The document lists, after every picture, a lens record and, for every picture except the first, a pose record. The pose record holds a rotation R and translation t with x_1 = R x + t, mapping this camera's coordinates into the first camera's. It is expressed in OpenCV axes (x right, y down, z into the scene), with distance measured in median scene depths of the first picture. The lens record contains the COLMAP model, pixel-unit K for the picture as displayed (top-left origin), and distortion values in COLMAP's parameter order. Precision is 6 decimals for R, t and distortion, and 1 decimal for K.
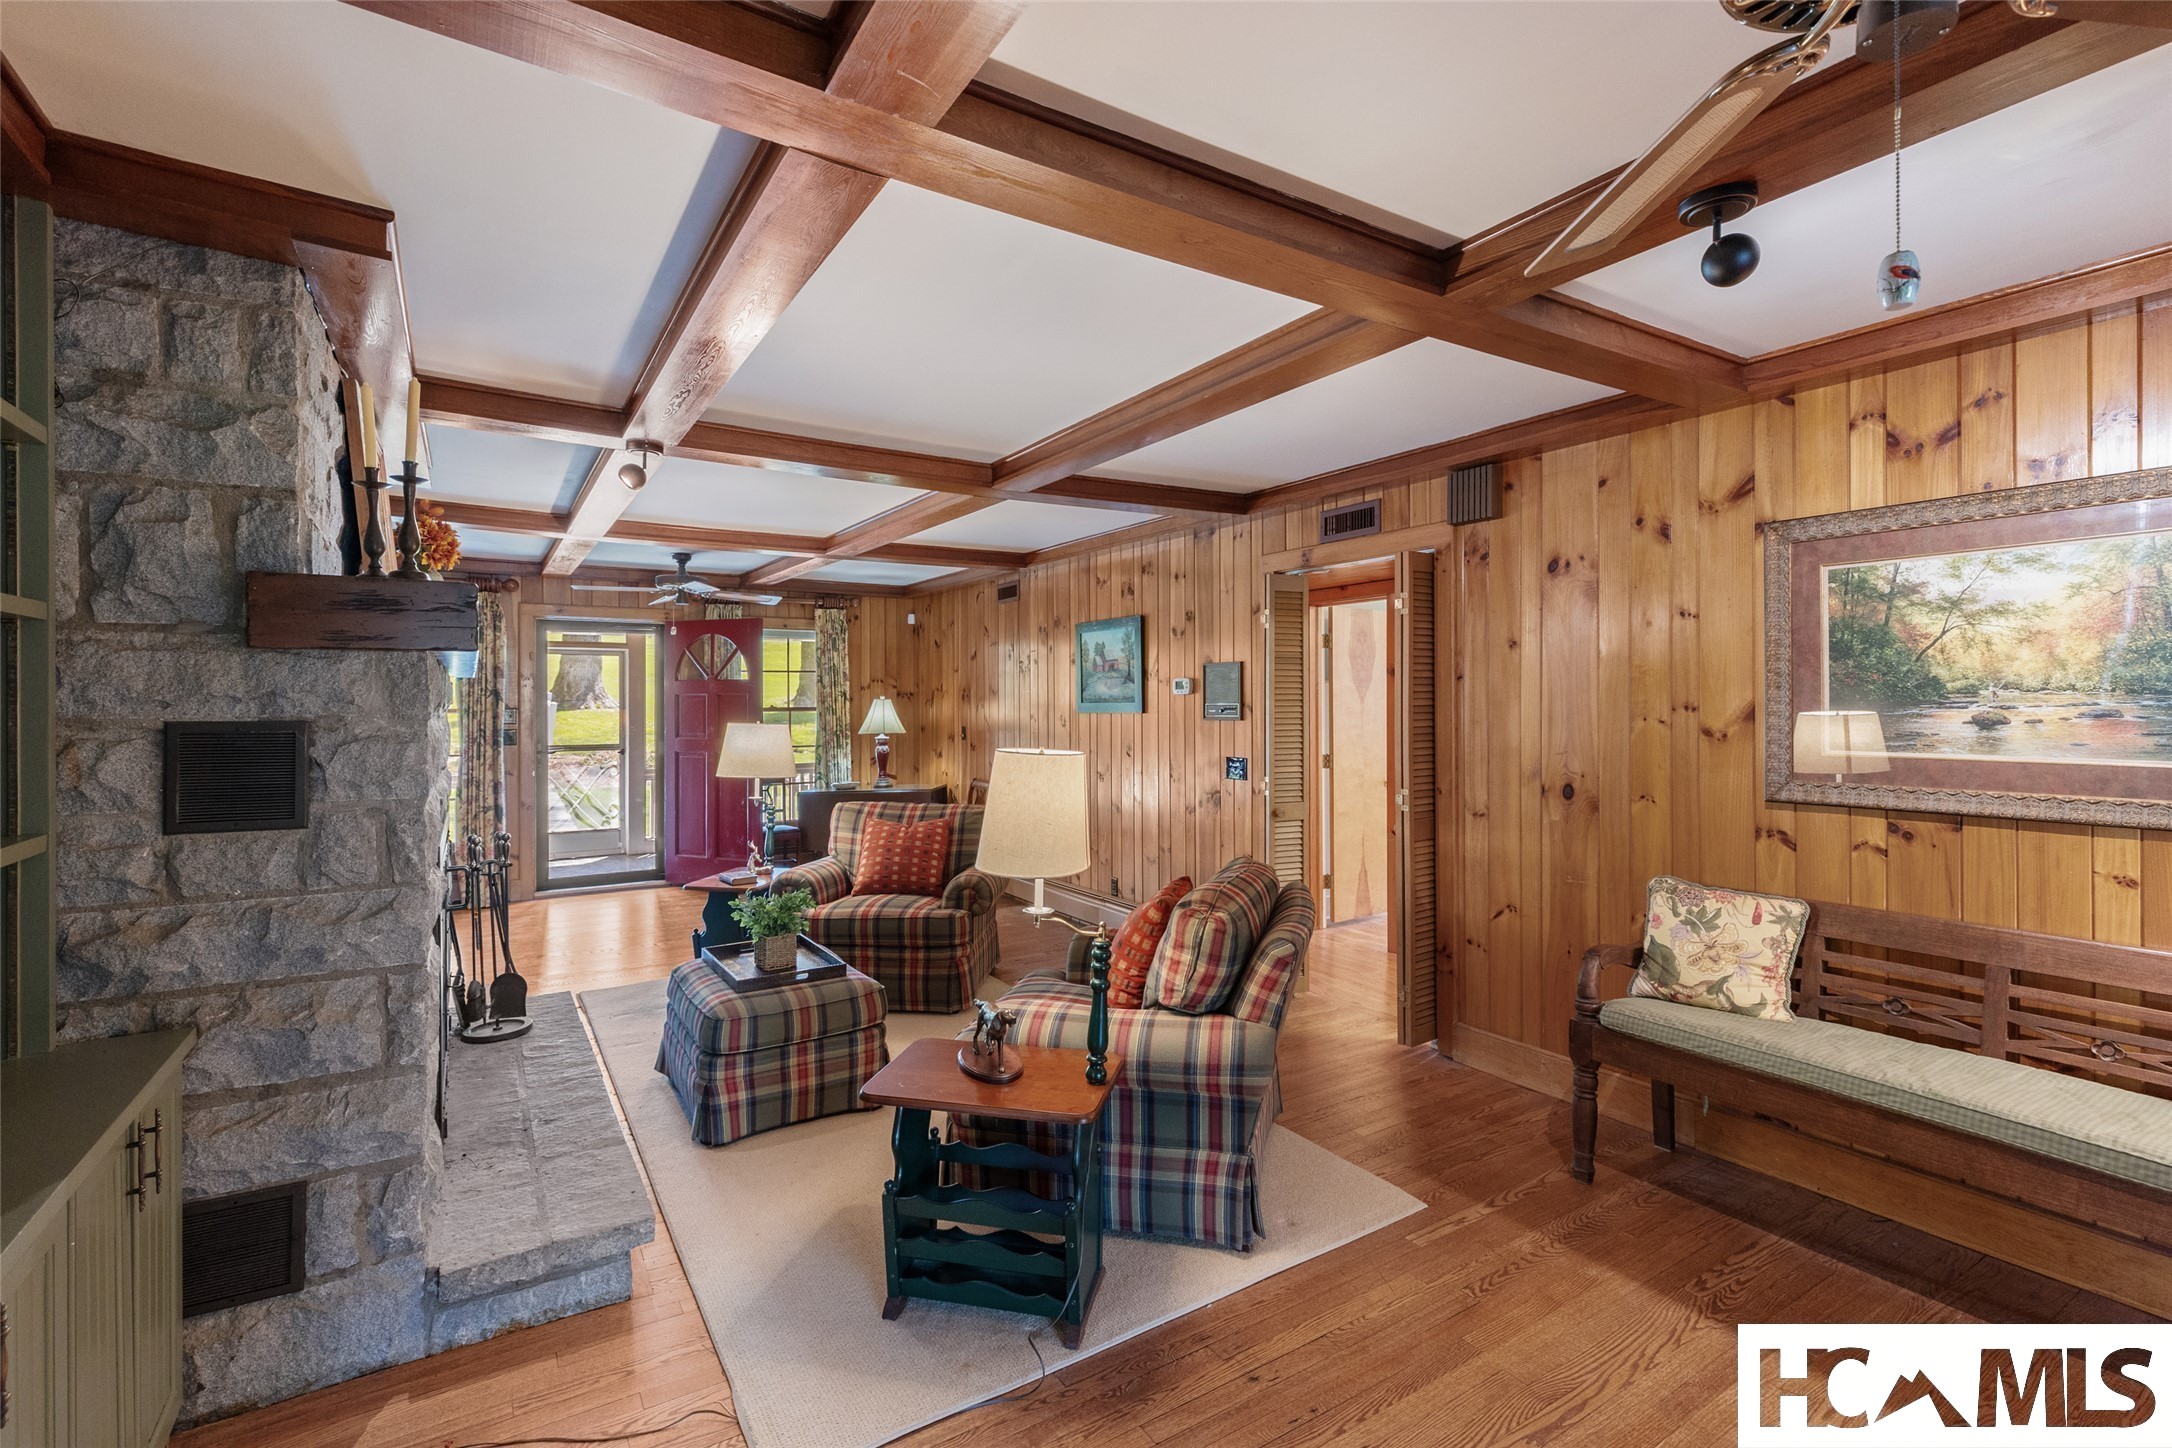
lens RADIAL K [[985.4, 0, 1075.0], [0, 985.4, 712.4], [0, 0, 1]] dist [0.004554, -0.001010]
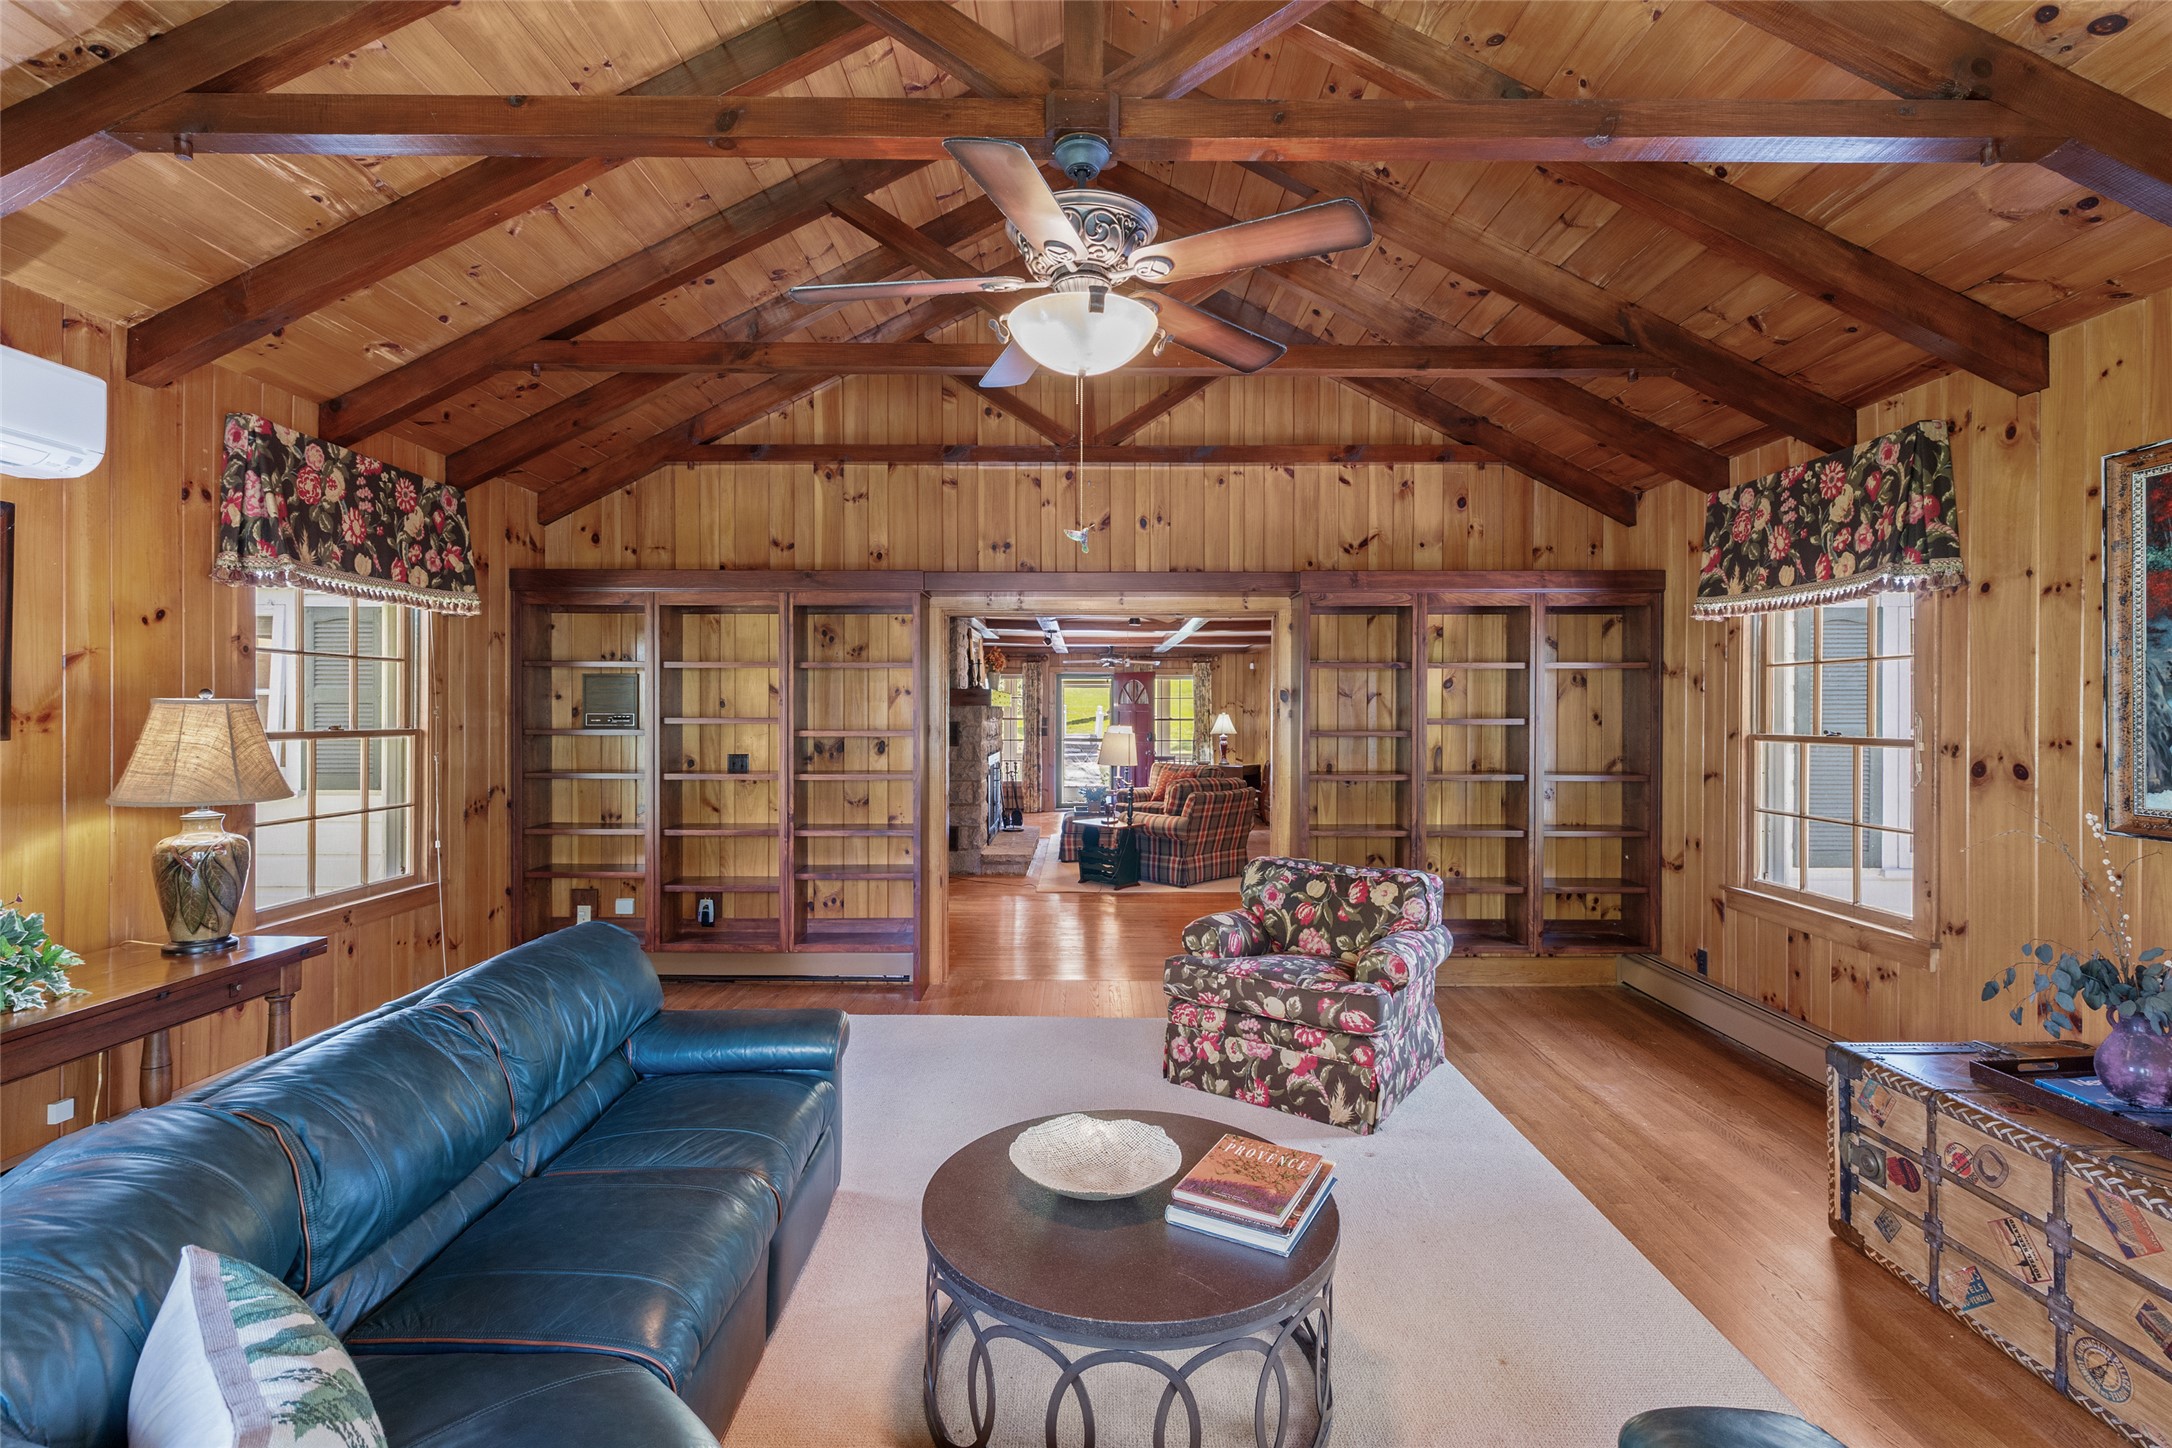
lens RADIAL K [[985.4, 0, 1071.2], [0, 985.4, 717.0], [0, 0, 1]] dist [0.004554, -0.001010]
pose [[0.842926, 0.008265, -0.537966, 0.563159], [-0.010067, 0.999949, -0.000411, -0.005293], [0.537936, 0.005763, 0.842966, -0.681985]]
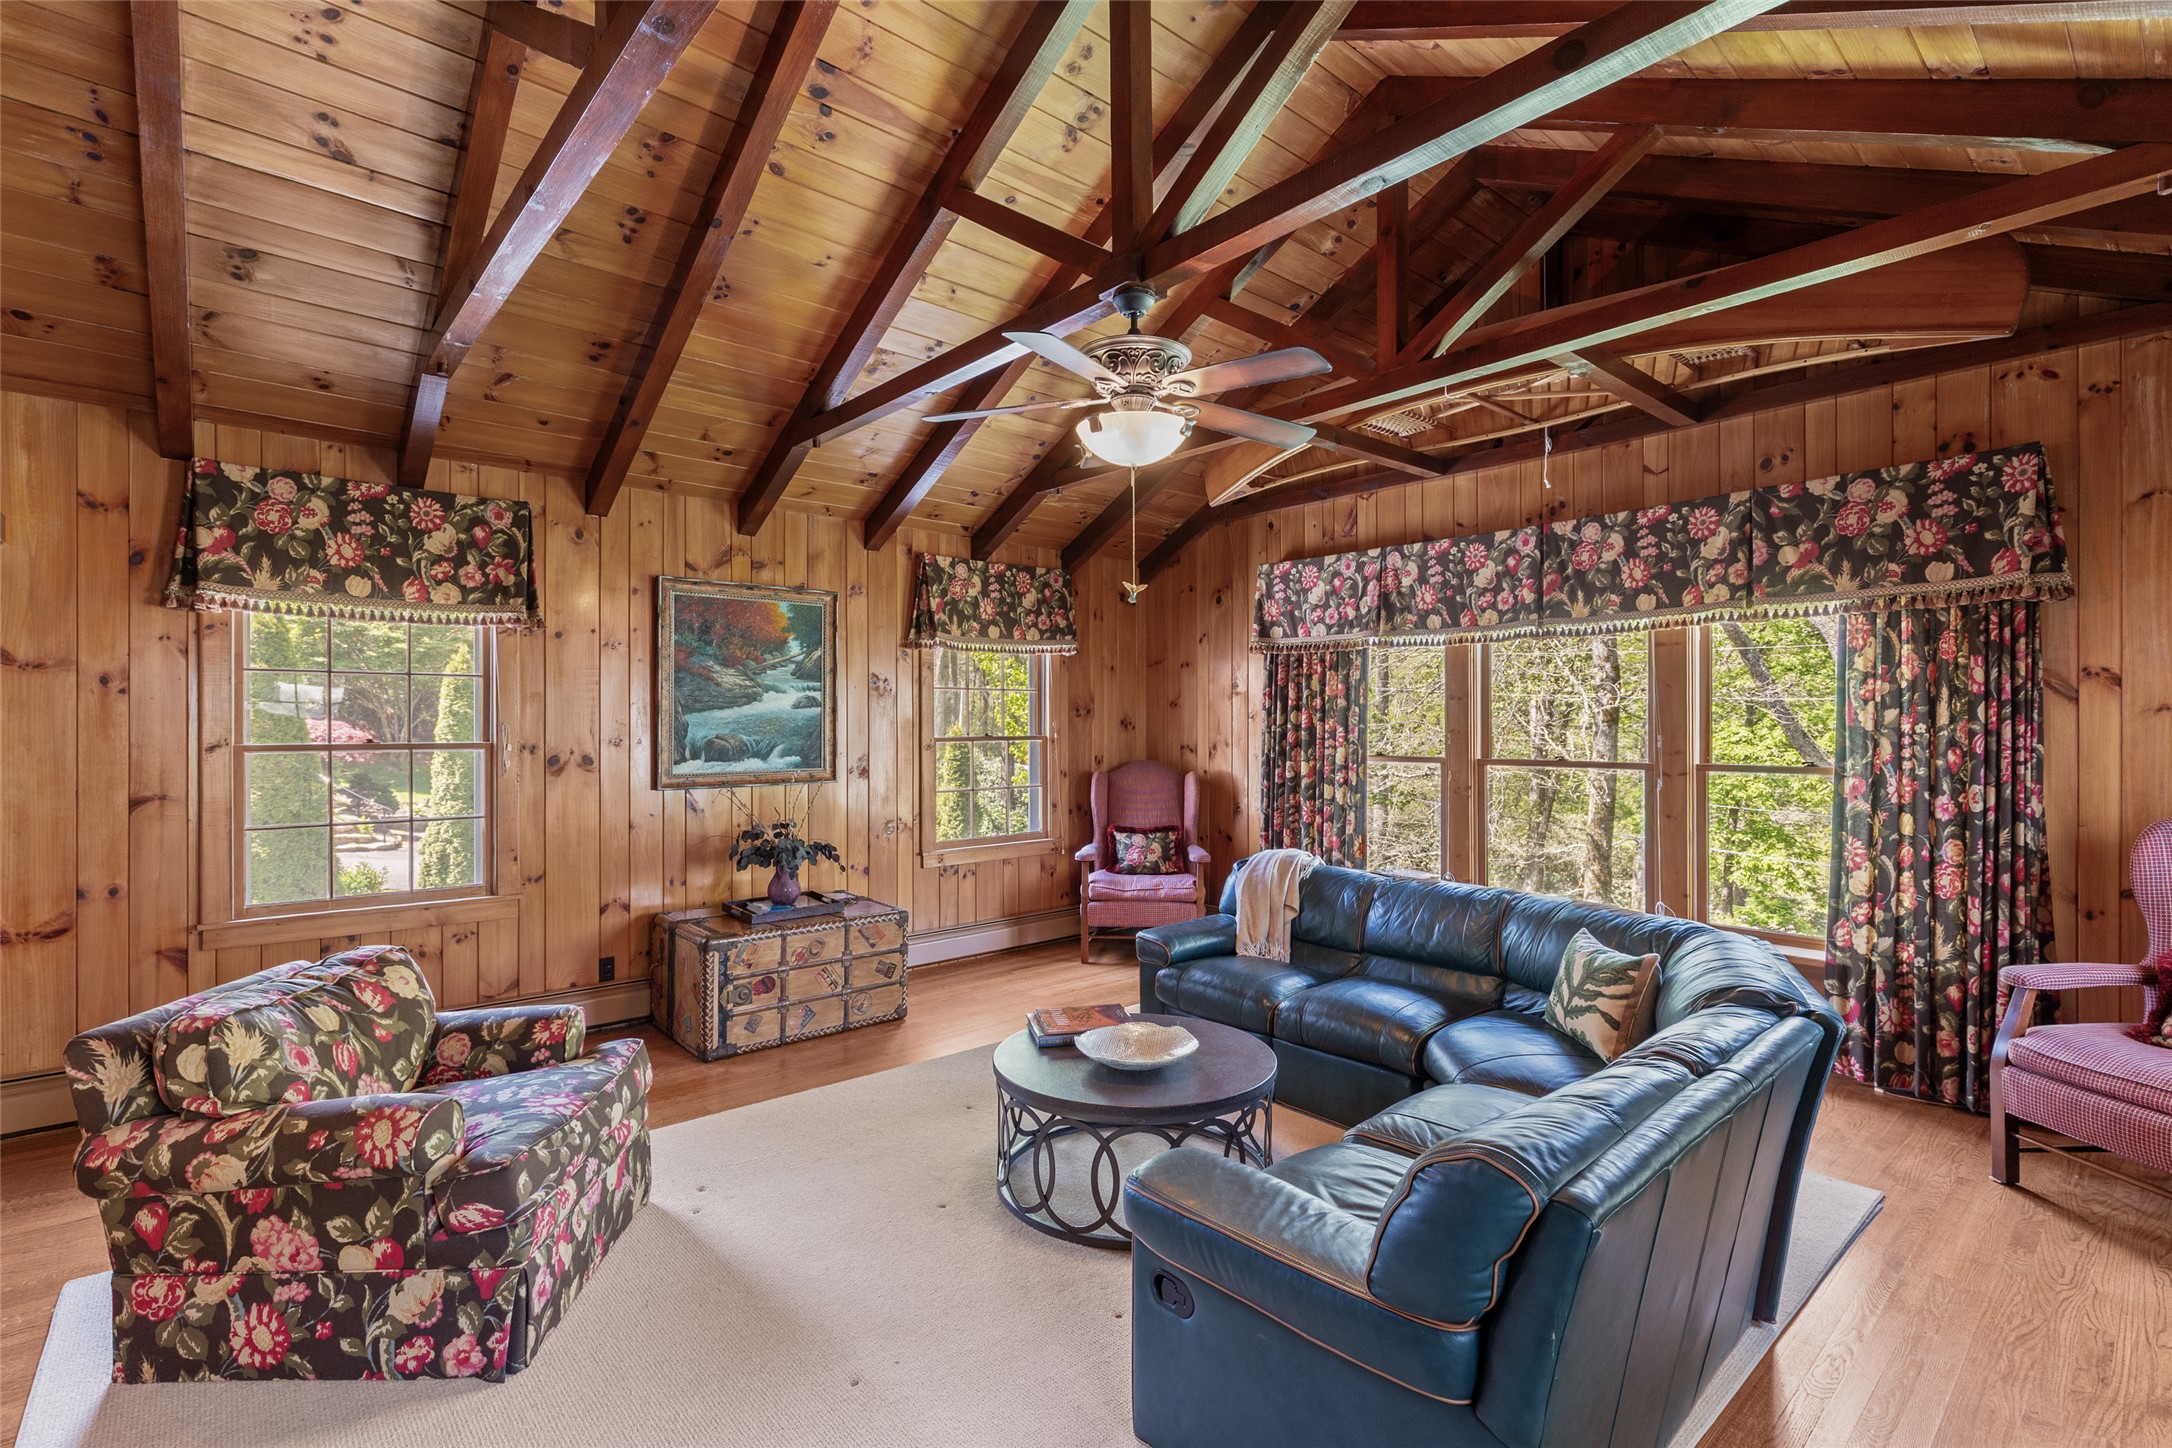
lens RADIAL K [[985.4, 0, 1081.0], [0, 985.4, 733.1], [0, 0, 1]] dist [0.004554, -0.001010]
pose [[-0.164254, -0.006487, 0.986397, -0.021688], [0.008119, 0.999936, 0.007928, -0.006189], [-0.986385, 0.009310, -0.164191, -0.312909]]
